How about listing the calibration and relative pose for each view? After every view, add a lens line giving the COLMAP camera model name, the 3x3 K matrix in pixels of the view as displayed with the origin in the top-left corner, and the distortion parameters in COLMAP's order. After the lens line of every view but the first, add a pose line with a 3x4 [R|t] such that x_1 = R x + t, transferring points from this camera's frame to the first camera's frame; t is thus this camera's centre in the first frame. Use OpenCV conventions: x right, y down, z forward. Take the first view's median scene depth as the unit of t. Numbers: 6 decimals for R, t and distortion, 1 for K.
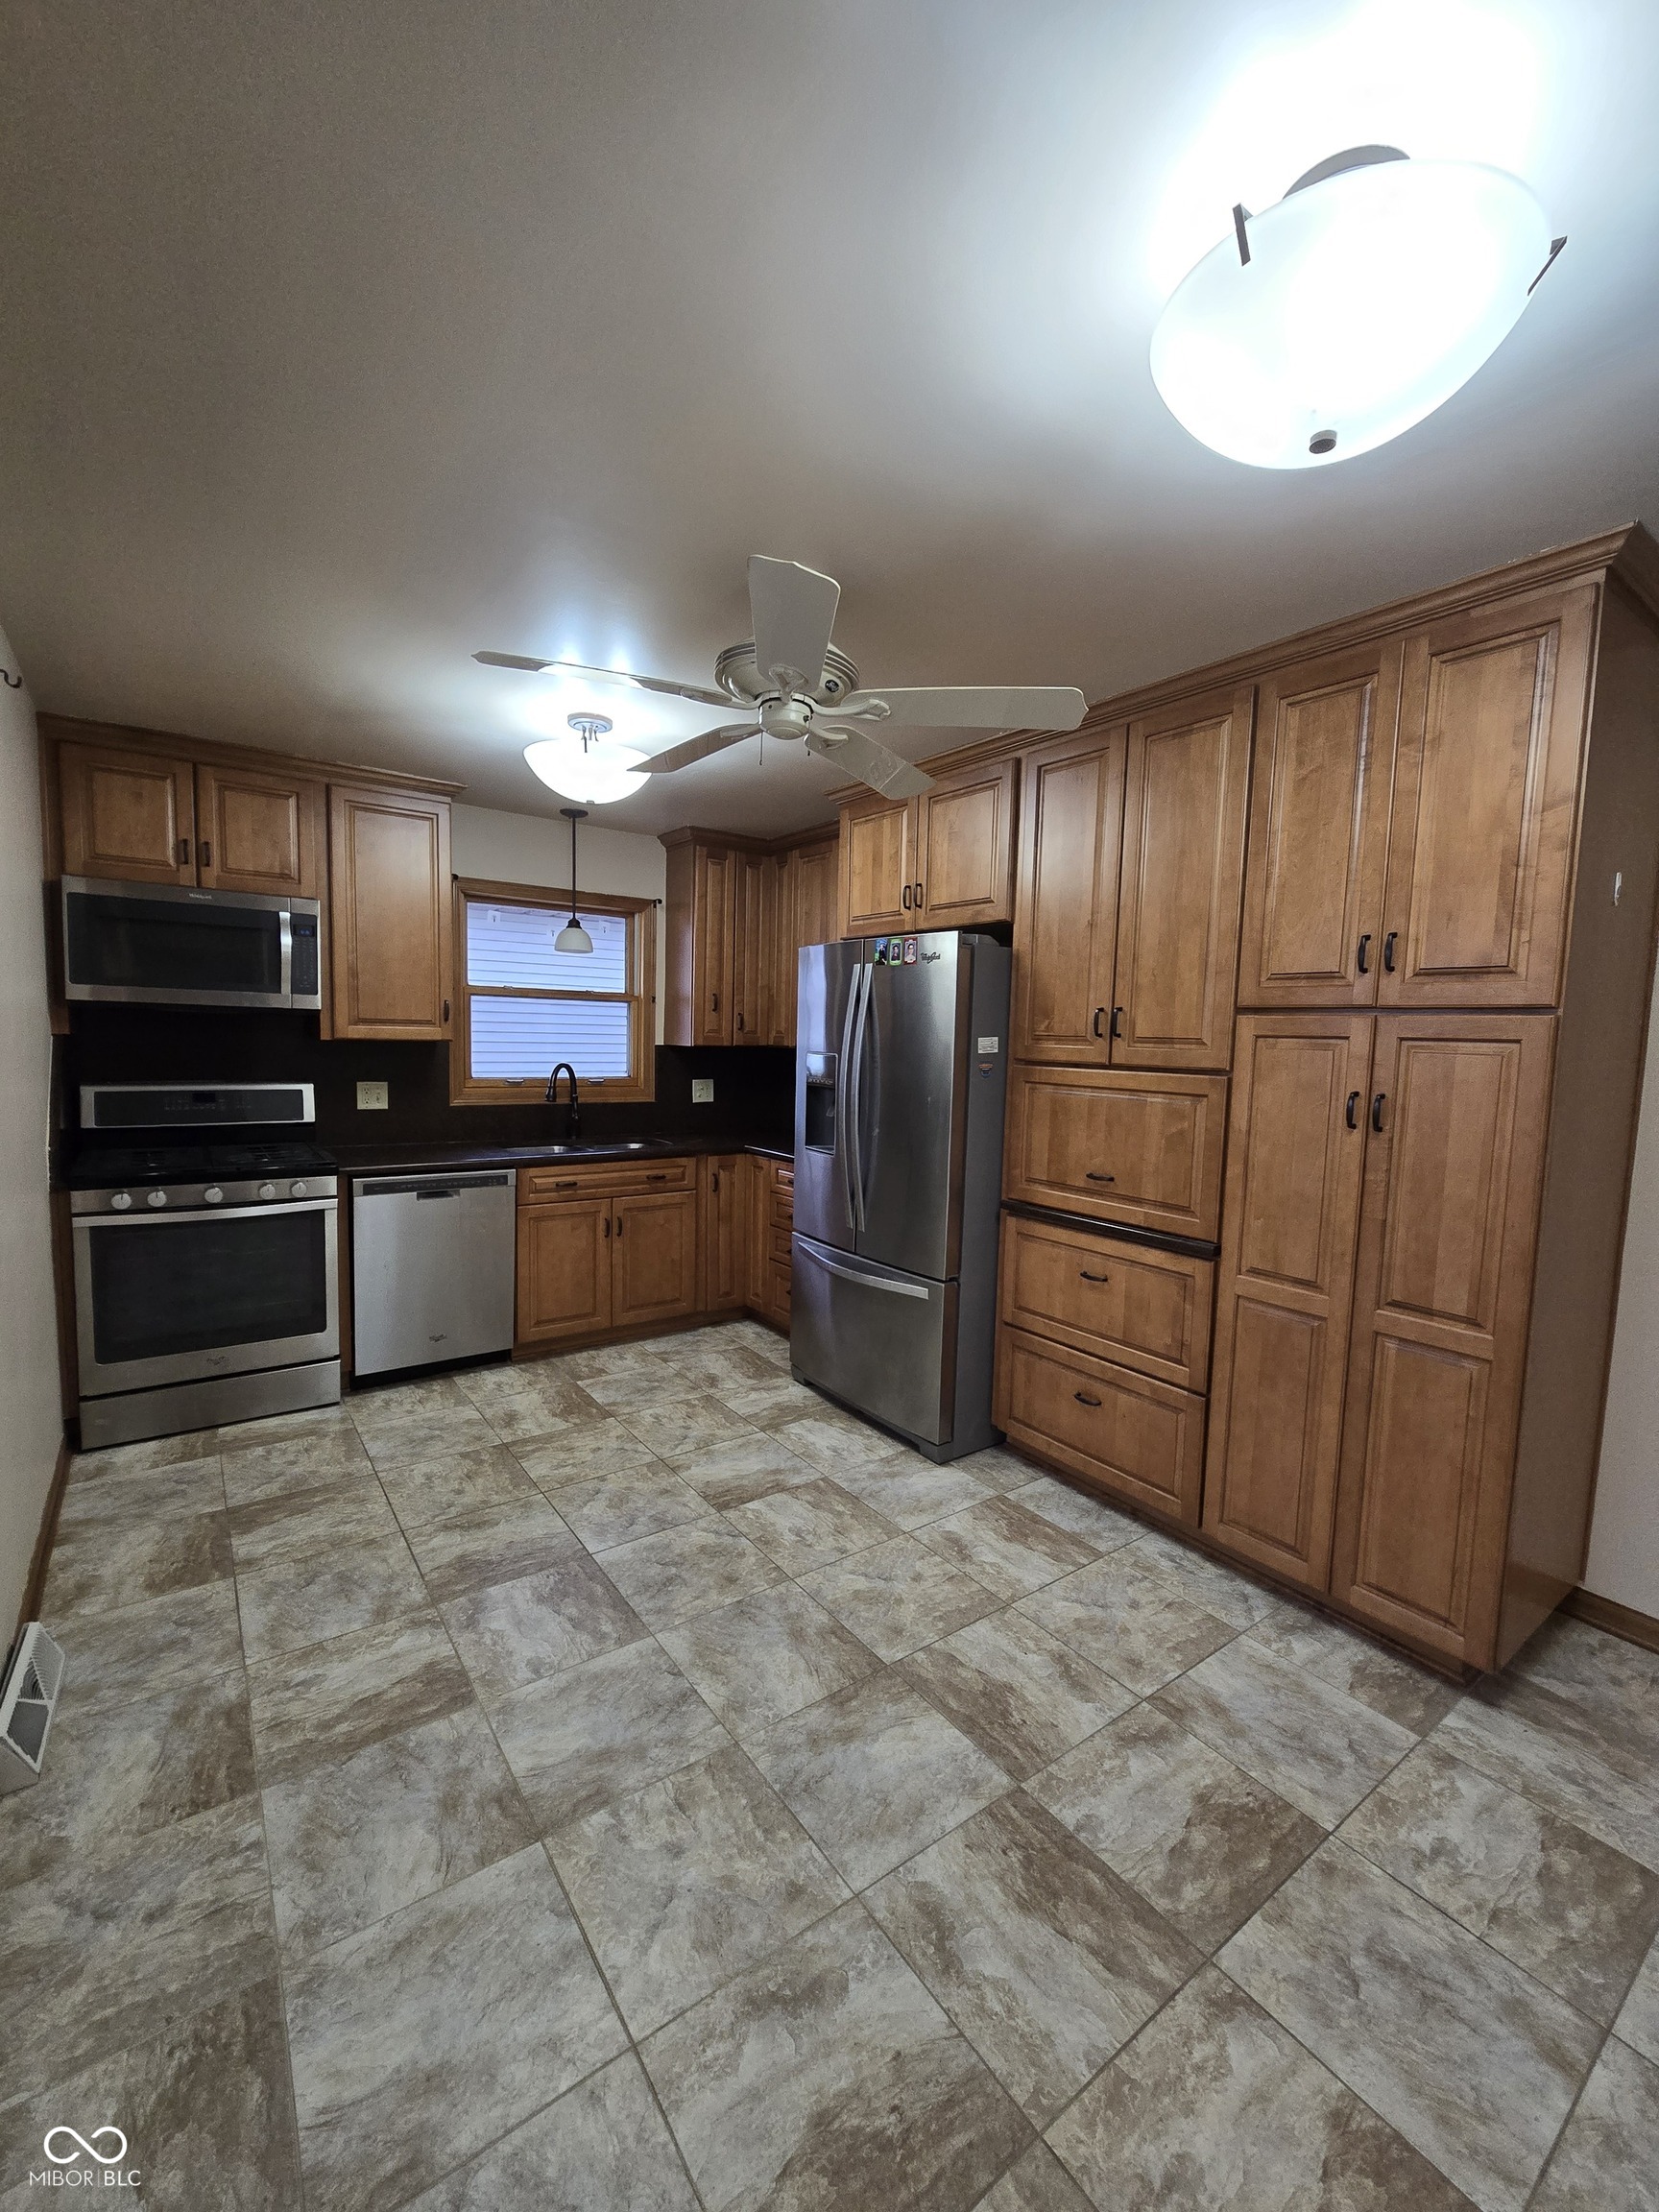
lens RADIAL K [[904.6, 0, 835.9], [0, 904.6, 1117.2], [0, 0, 1]] dist [-0.008023, 0.002641]
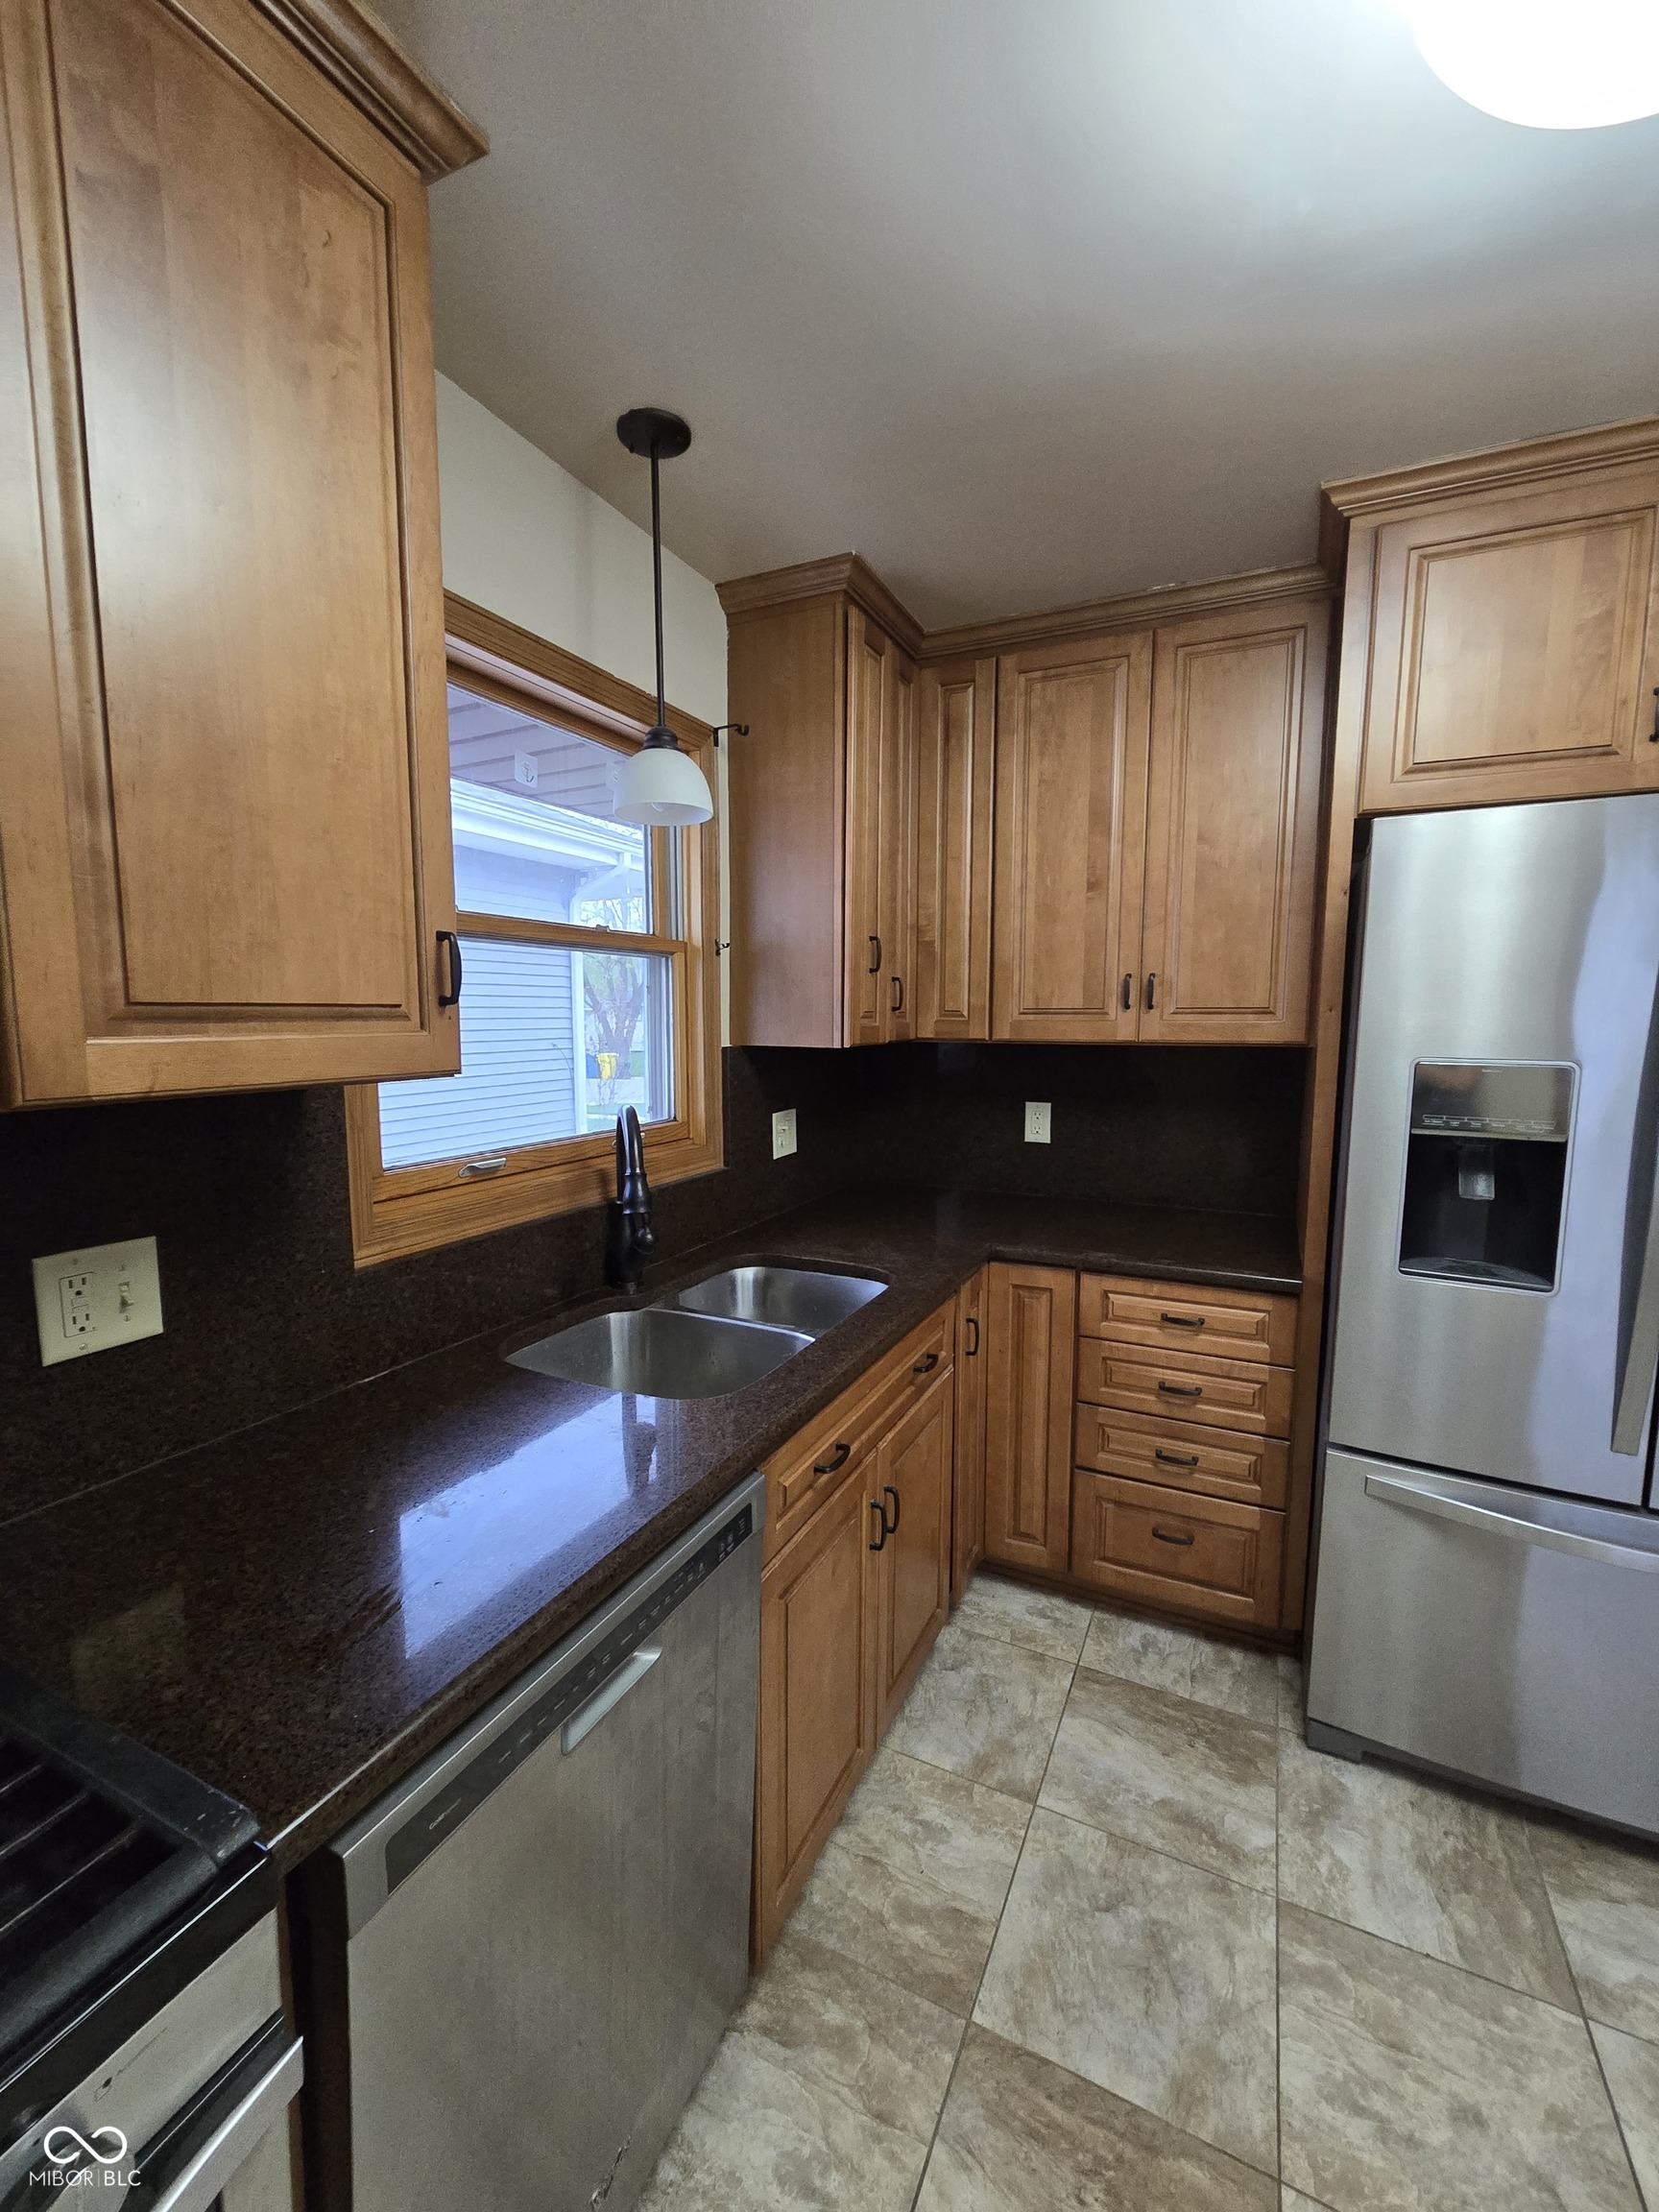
lens RADIAL K [[904.6, 0, 828.4], [0, 904.6, 1116.1], [0, 0, 1]] dist [-0.008023, 0.002641]
pose [[0.885678, -0.077943, 0.457711, -0.594289], [0.063661, 0.996884, 0.046574, -0.101226], [-0.459915, -0.012111, 0.887880, 0.904370]]
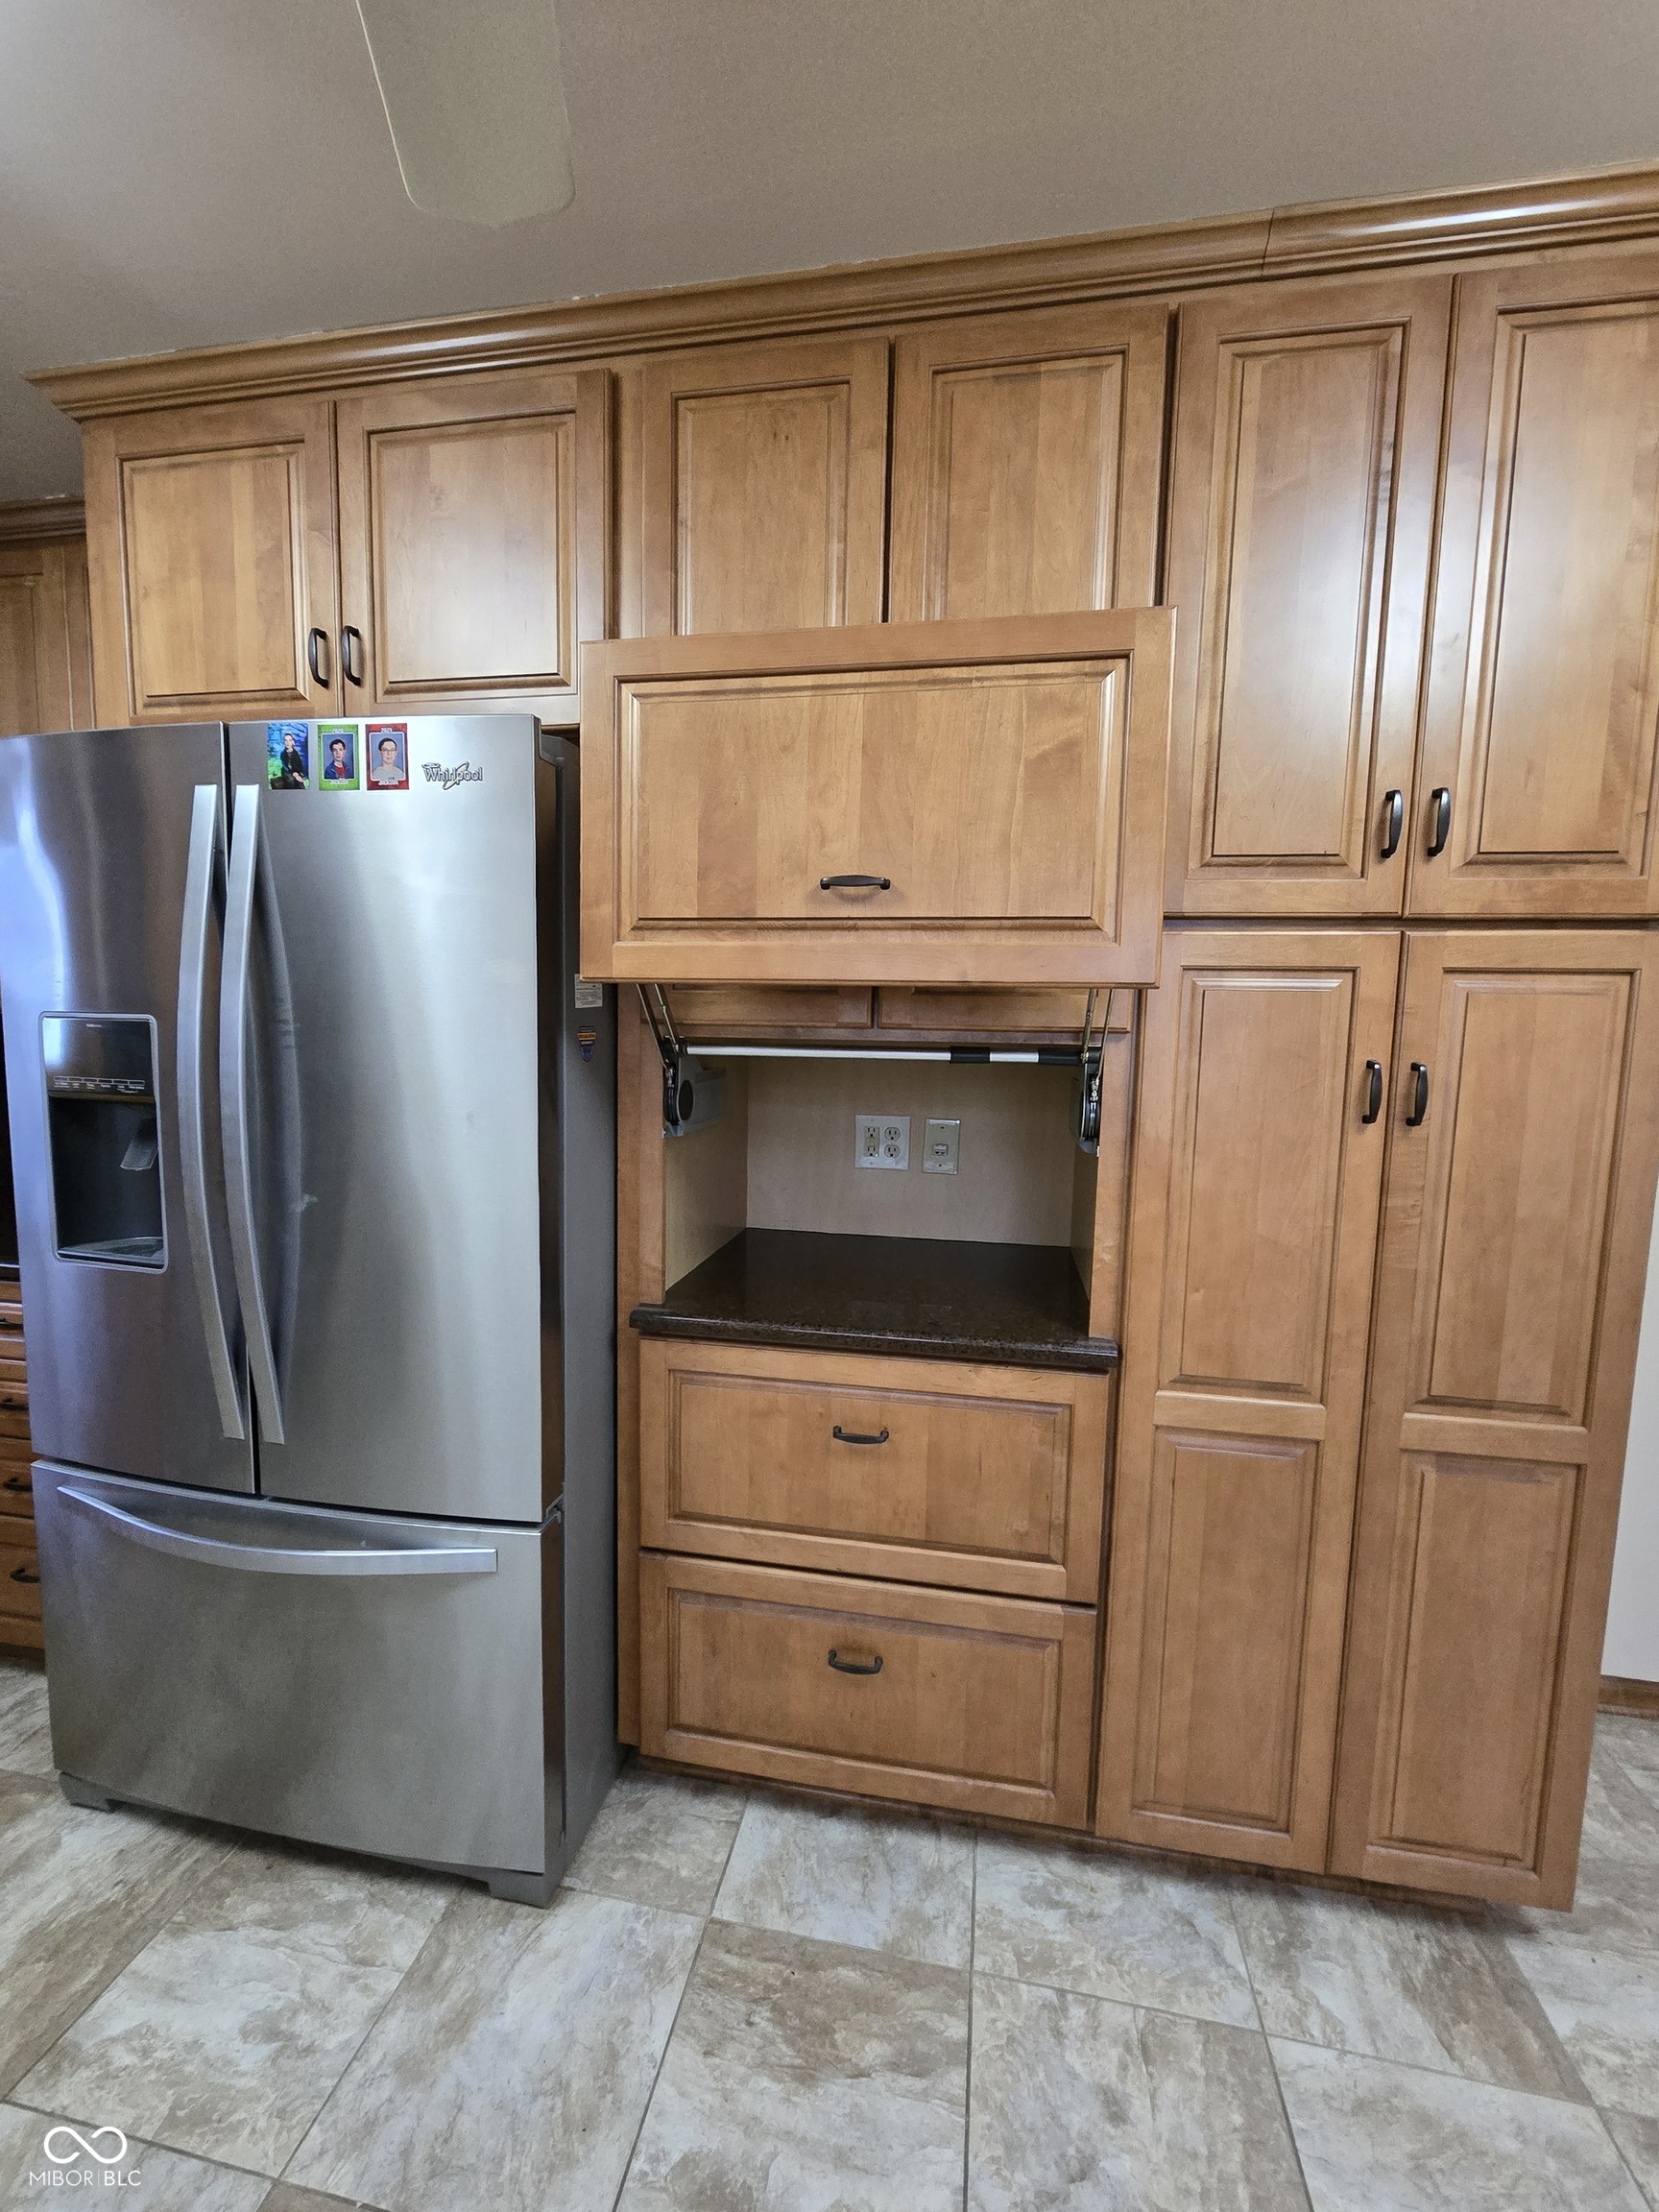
lens RADIAL K [[904.6, 0, 827.9], [0, 904.6, 1105.3], [0, 0, 1]] dist [-0.008023, 0.002641]
pose [[0.729617, -0.077078, 0.679499, -0.063310], [0.062232, 0.996989, 0.046270, -0.035485], [-0.681019, 0.008528, 0.732216, 0.590719]]
